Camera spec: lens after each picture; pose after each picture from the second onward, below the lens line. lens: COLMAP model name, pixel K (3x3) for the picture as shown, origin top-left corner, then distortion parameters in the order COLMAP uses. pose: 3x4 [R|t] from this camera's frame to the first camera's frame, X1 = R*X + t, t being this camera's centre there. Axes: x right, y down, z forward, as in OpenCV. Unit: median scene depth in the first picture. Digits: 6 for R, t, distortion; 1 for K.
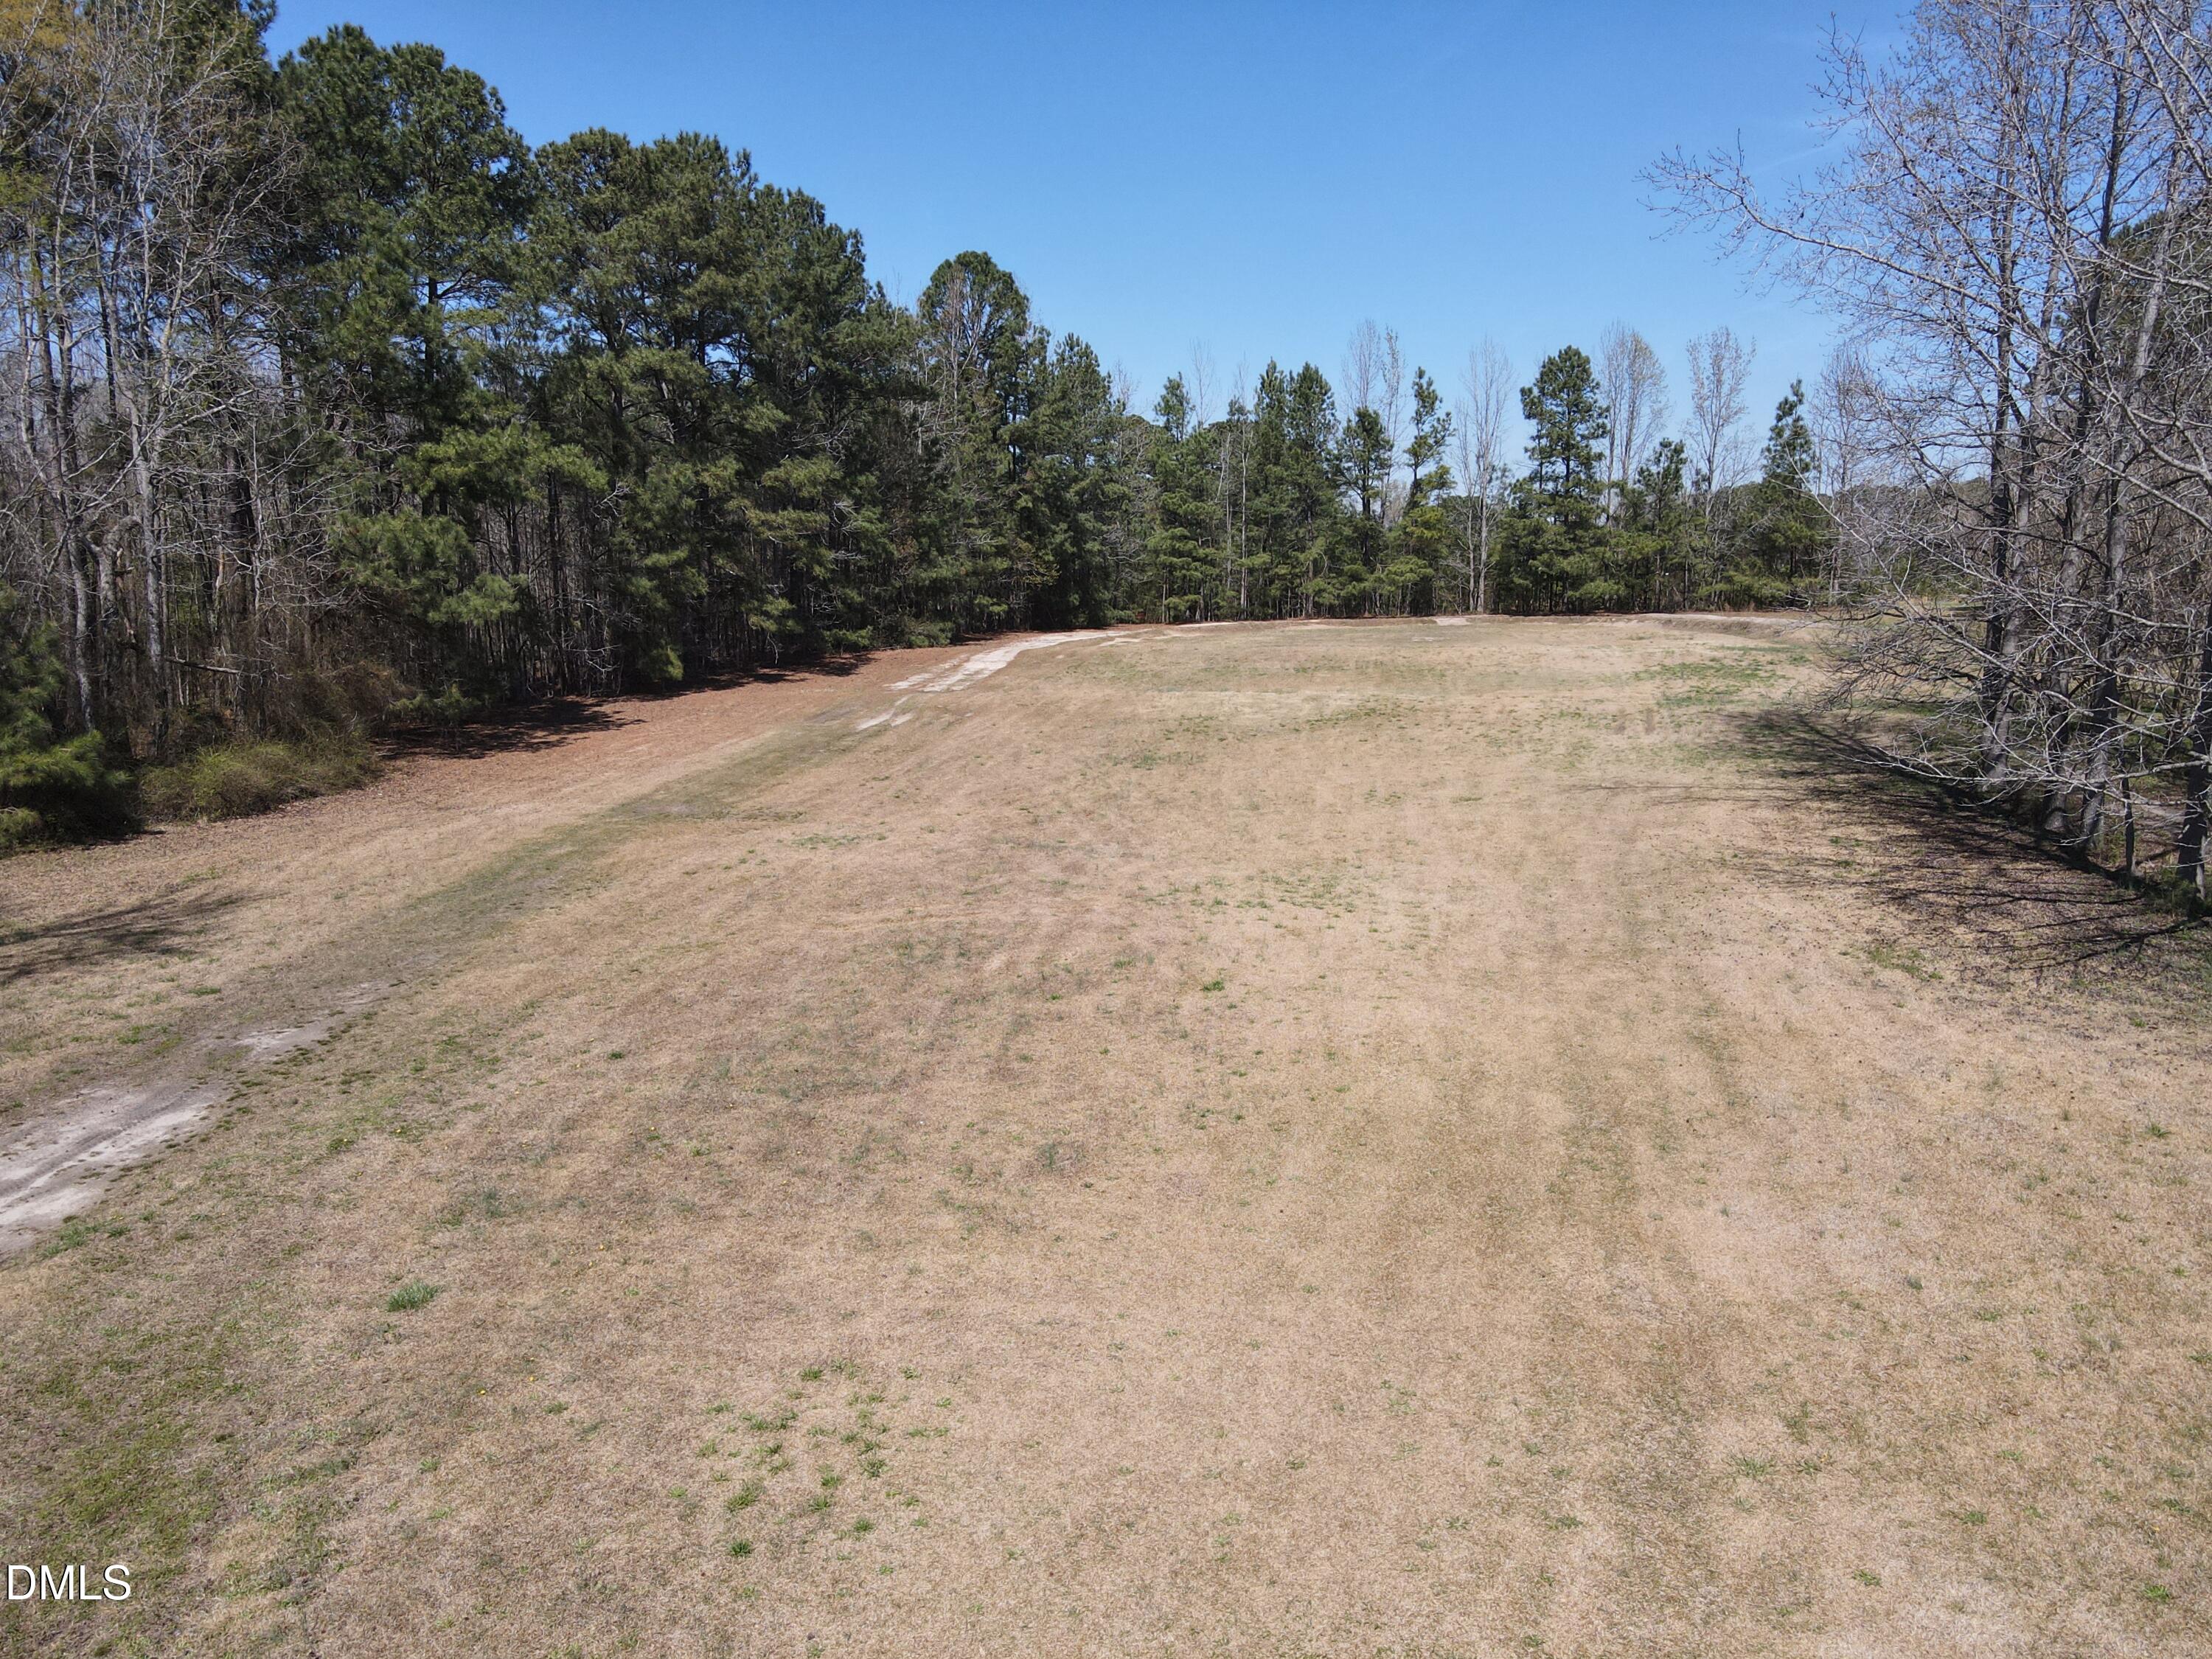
lens RADIAL K [[1566.4, 0, 1133.3], [0, 1566.4, 781.9], [0, 0, 1]] dist [0.015246, -0.017916]
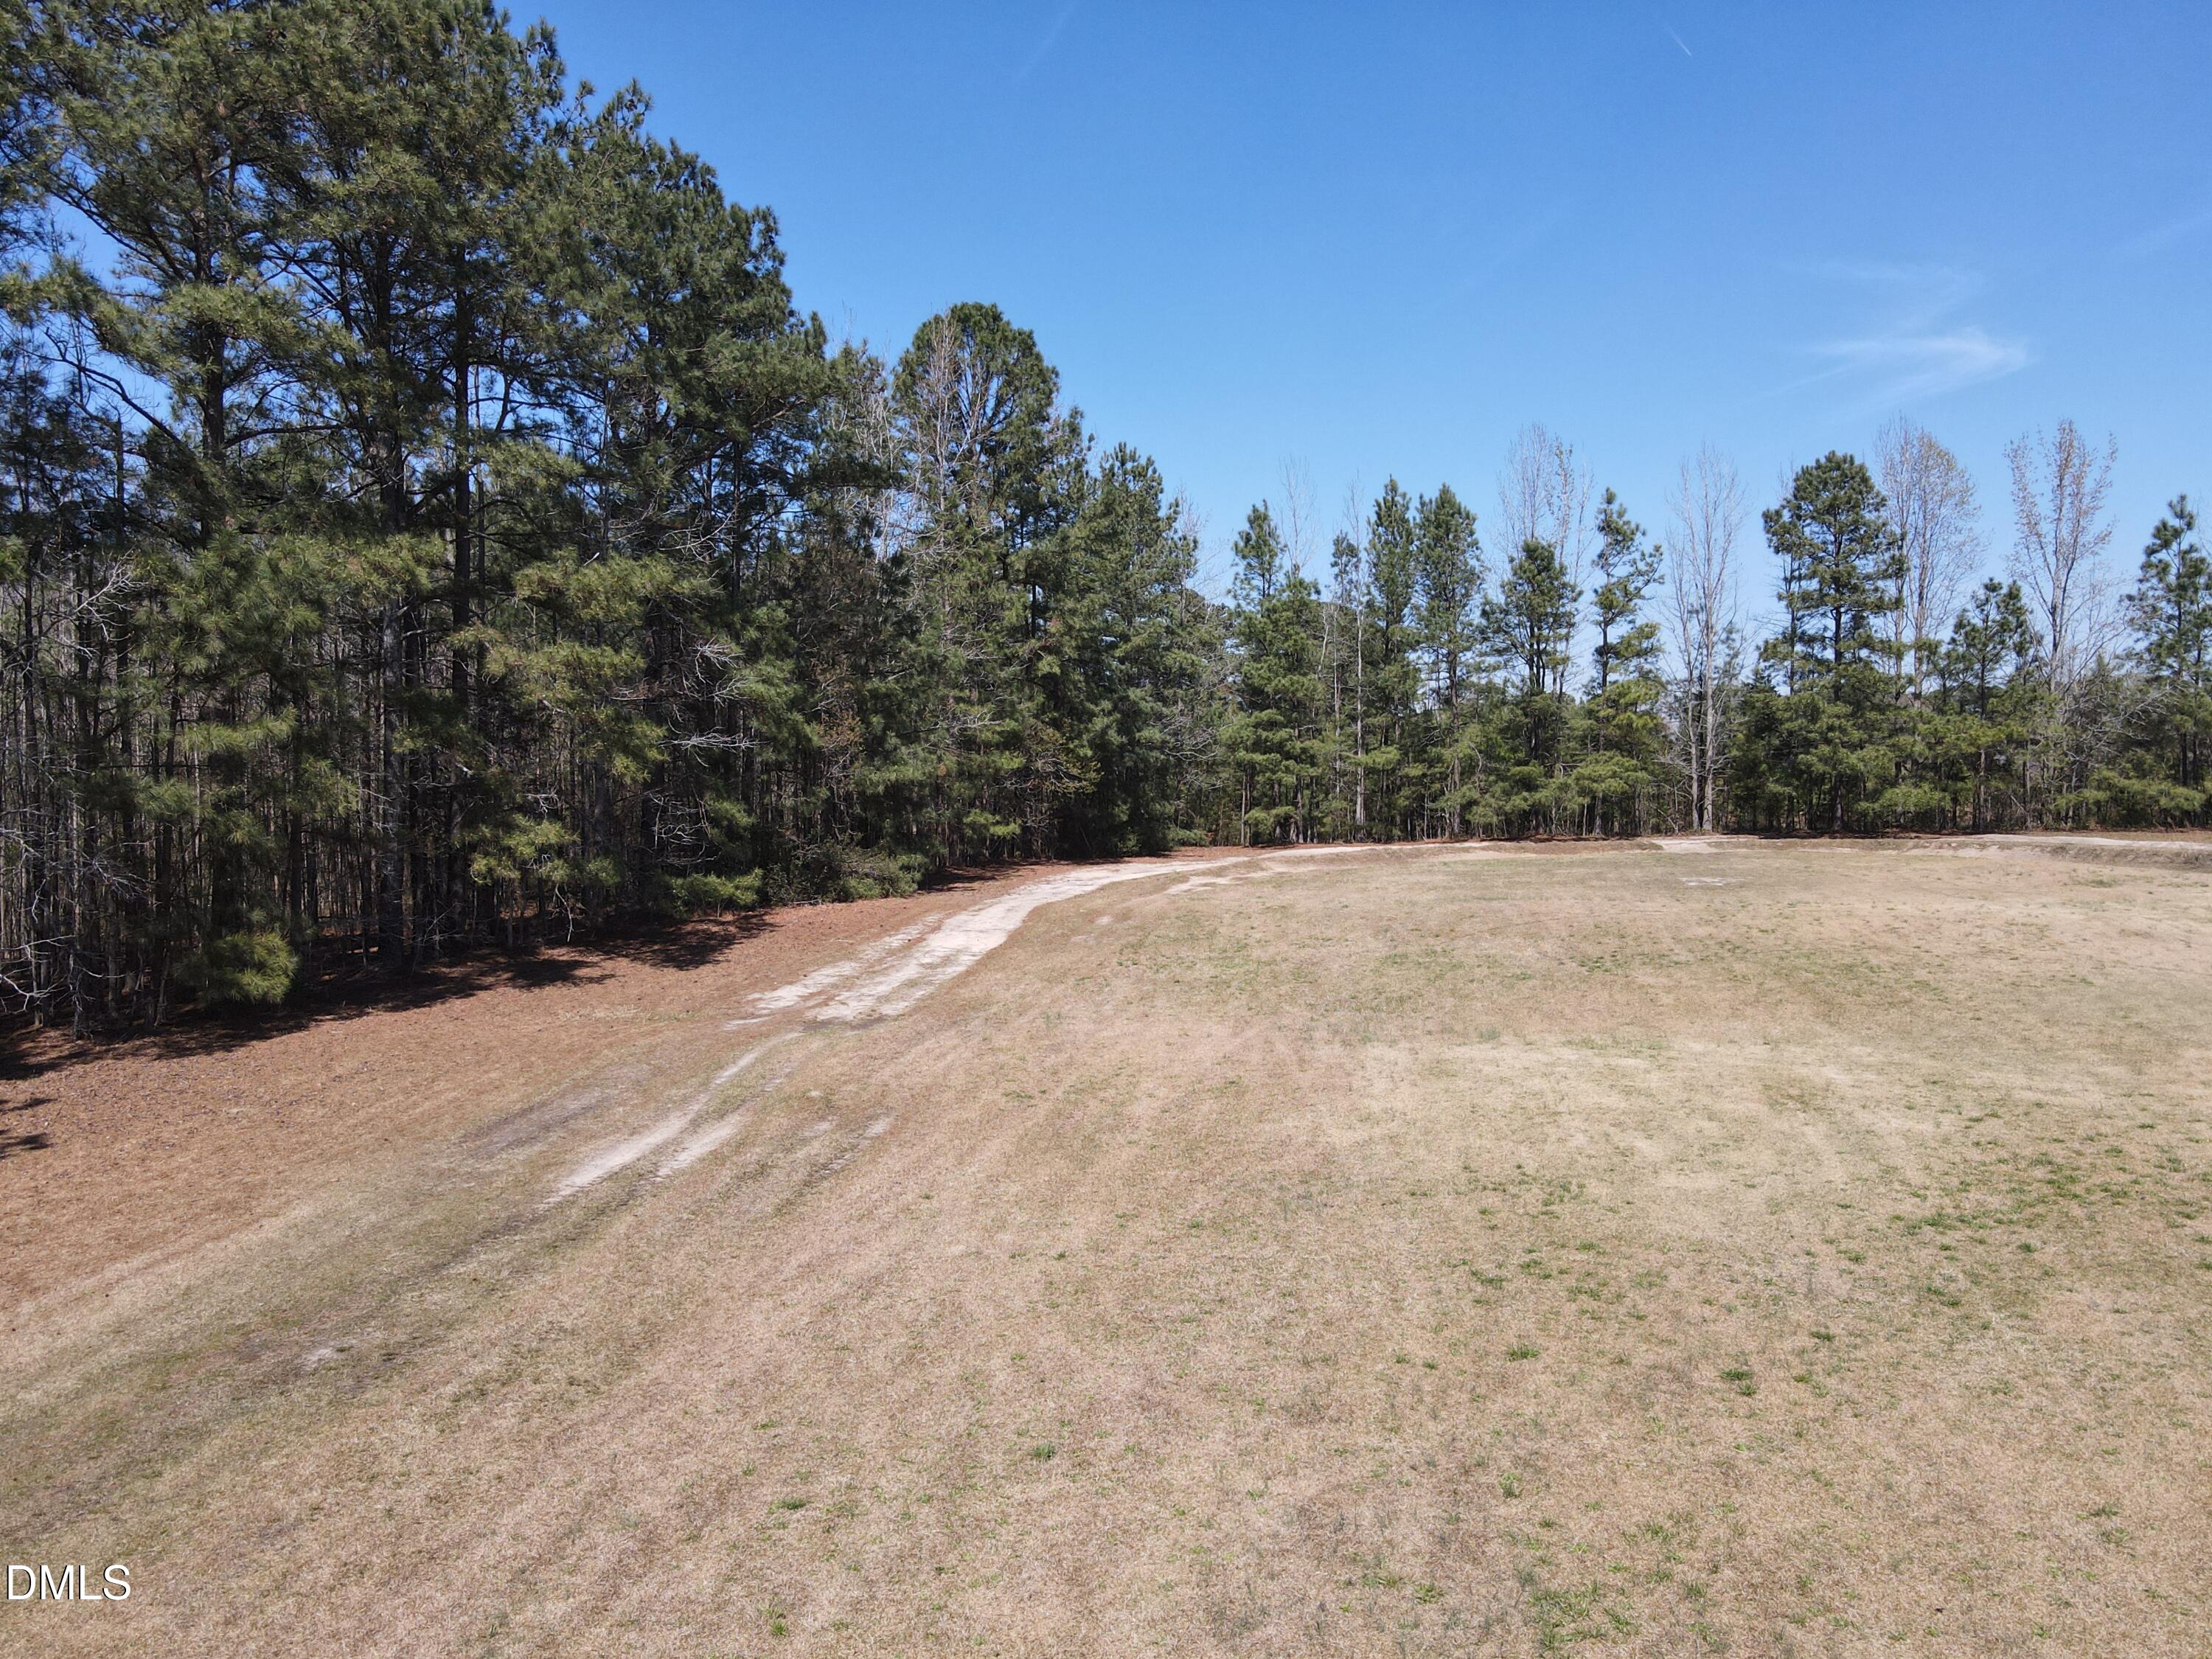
lens RADIAL K [[1566.4, 0, 1121.1], [0, 1566.4, 824.8], [0, 0, 1]] dist [0.015246, -0.017916]
pose [[0.999578, -0.000048, -0.029049, -0.033030], [-0.002961, 0.994623, -0.103519, -0.076043], [0.028898, 0.103561, 0.994203, 0.597742]]
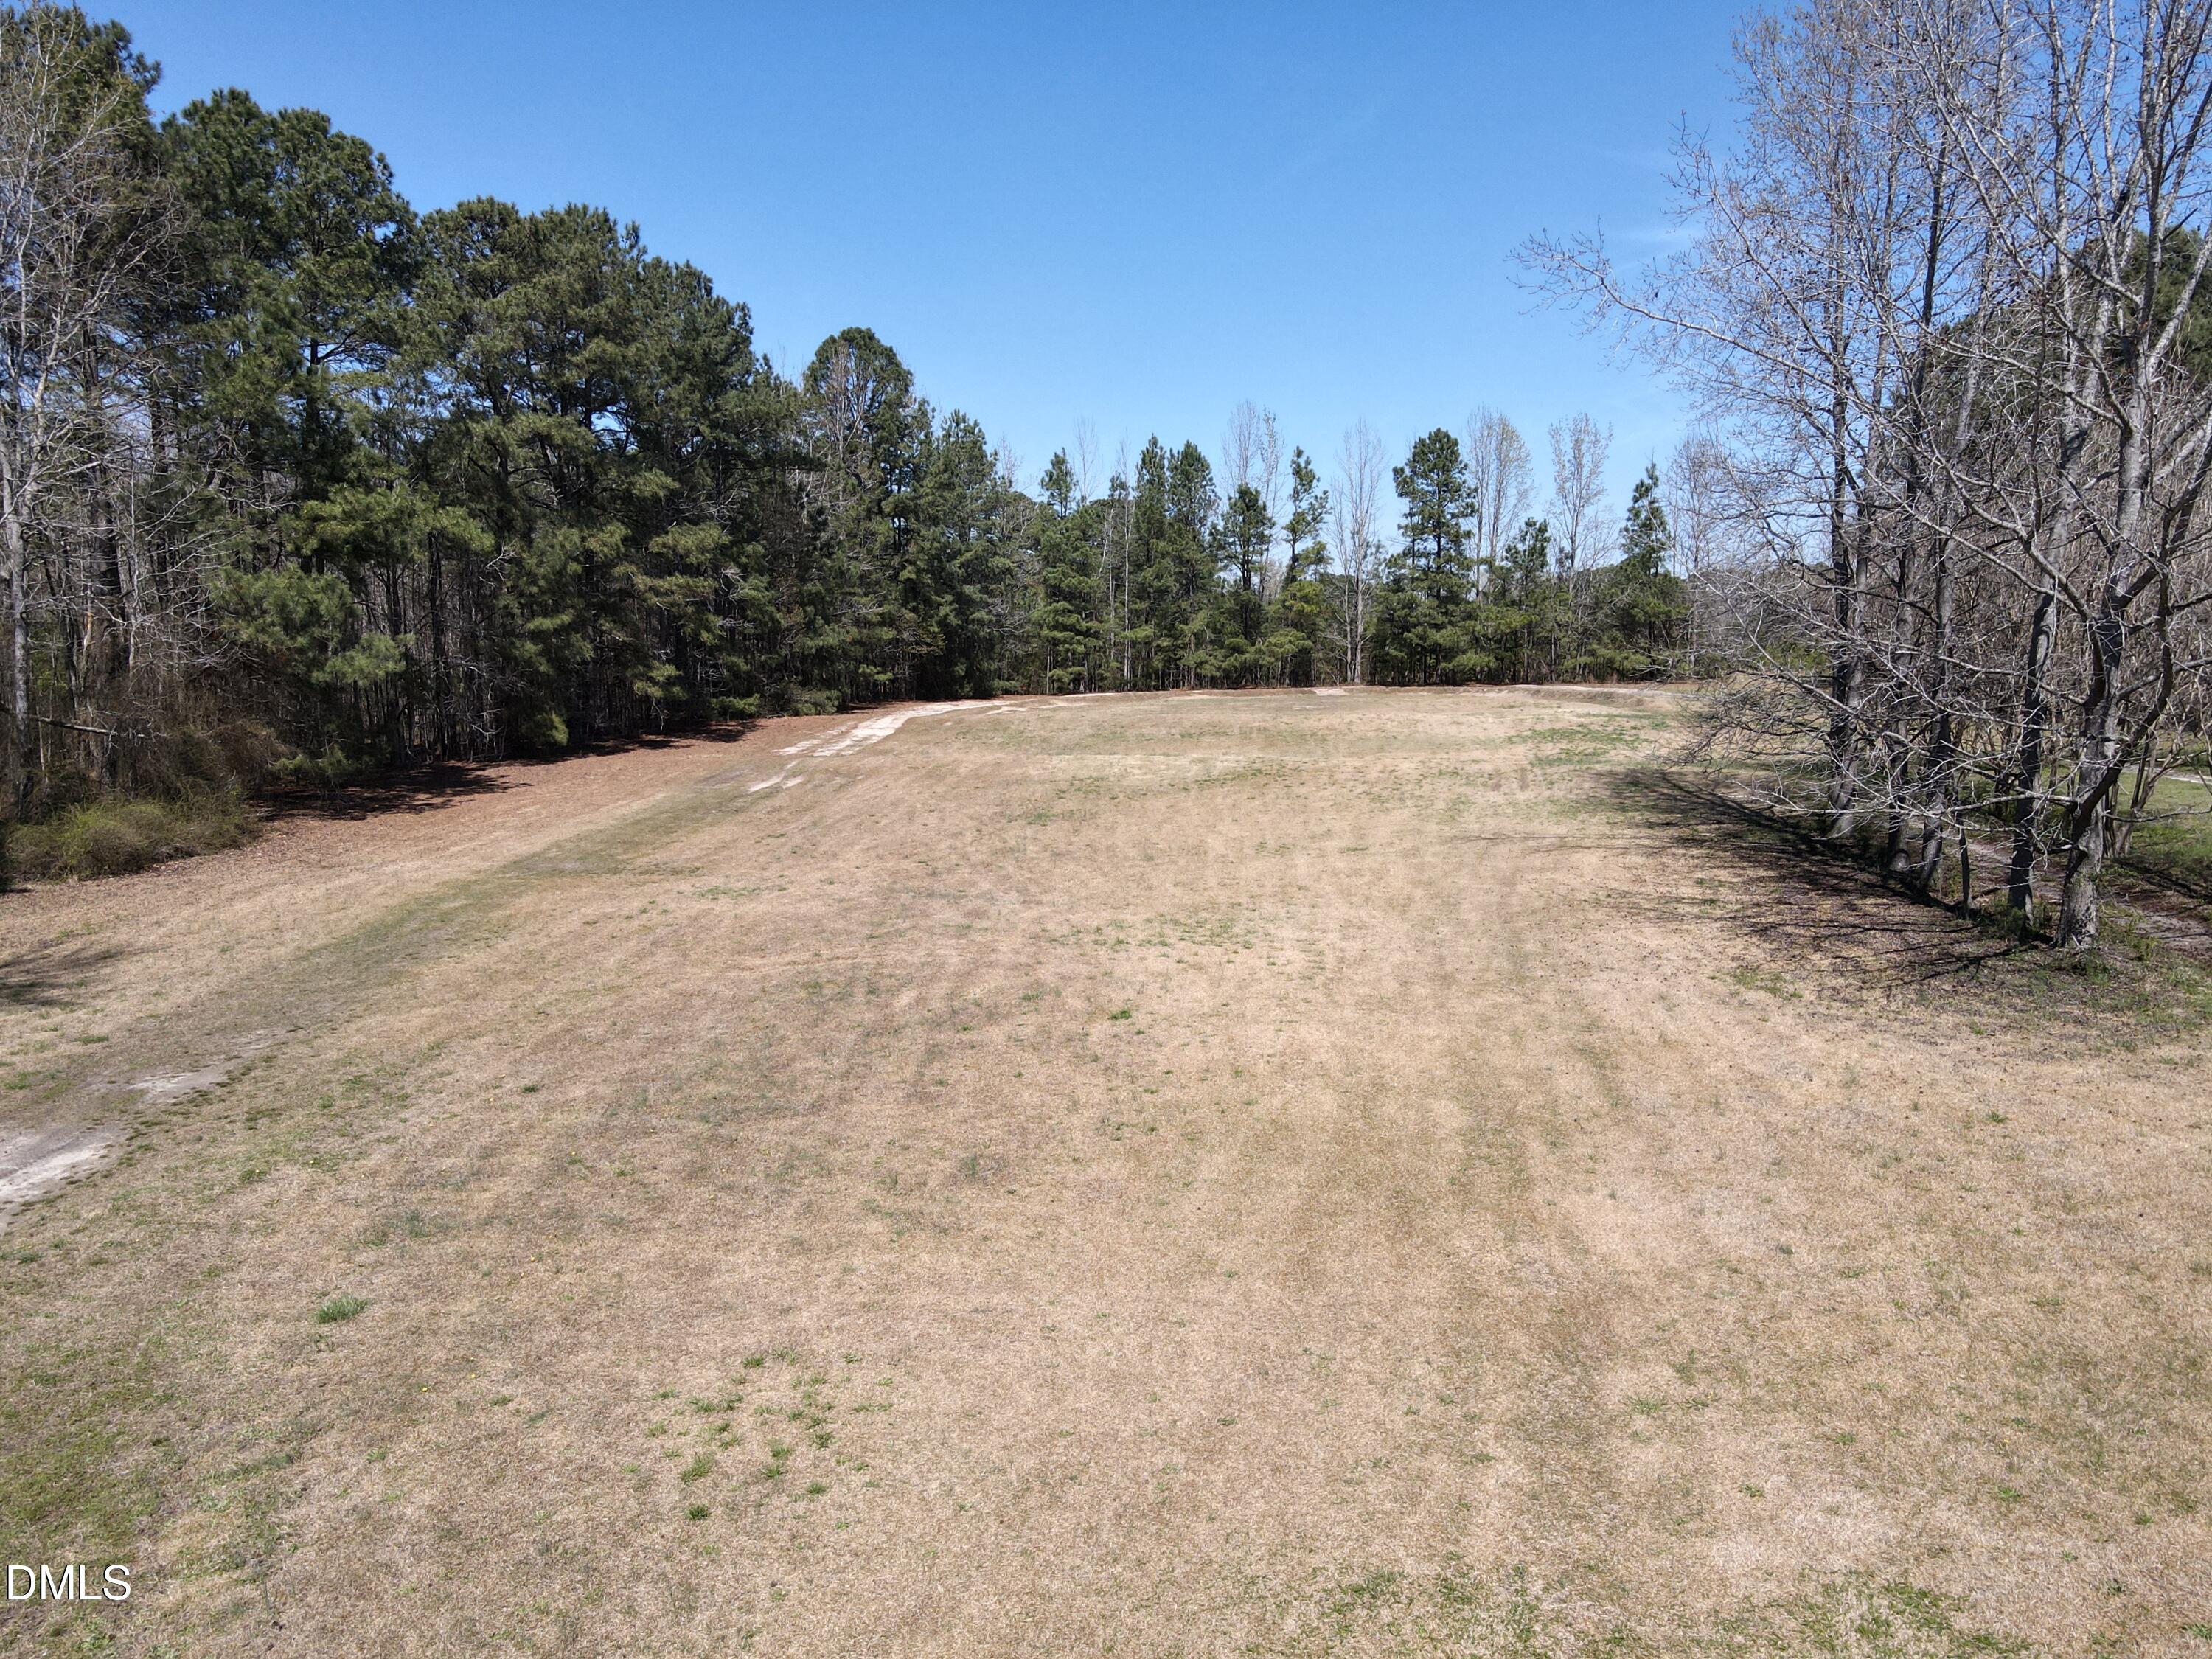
lens RADIAL K [[1566.4, 0, 1132.6], [0, 1566.4, 778.9], [0, 0, 1]] dist [0.015246, -0.017916]
pose [[0.997086, -0.003328, 0.076212, -0.007345], [0.007244, 0.998664, -0.051172, 0.010612], [-0.075939, 0.051575, 0.995778, -0.013417]]
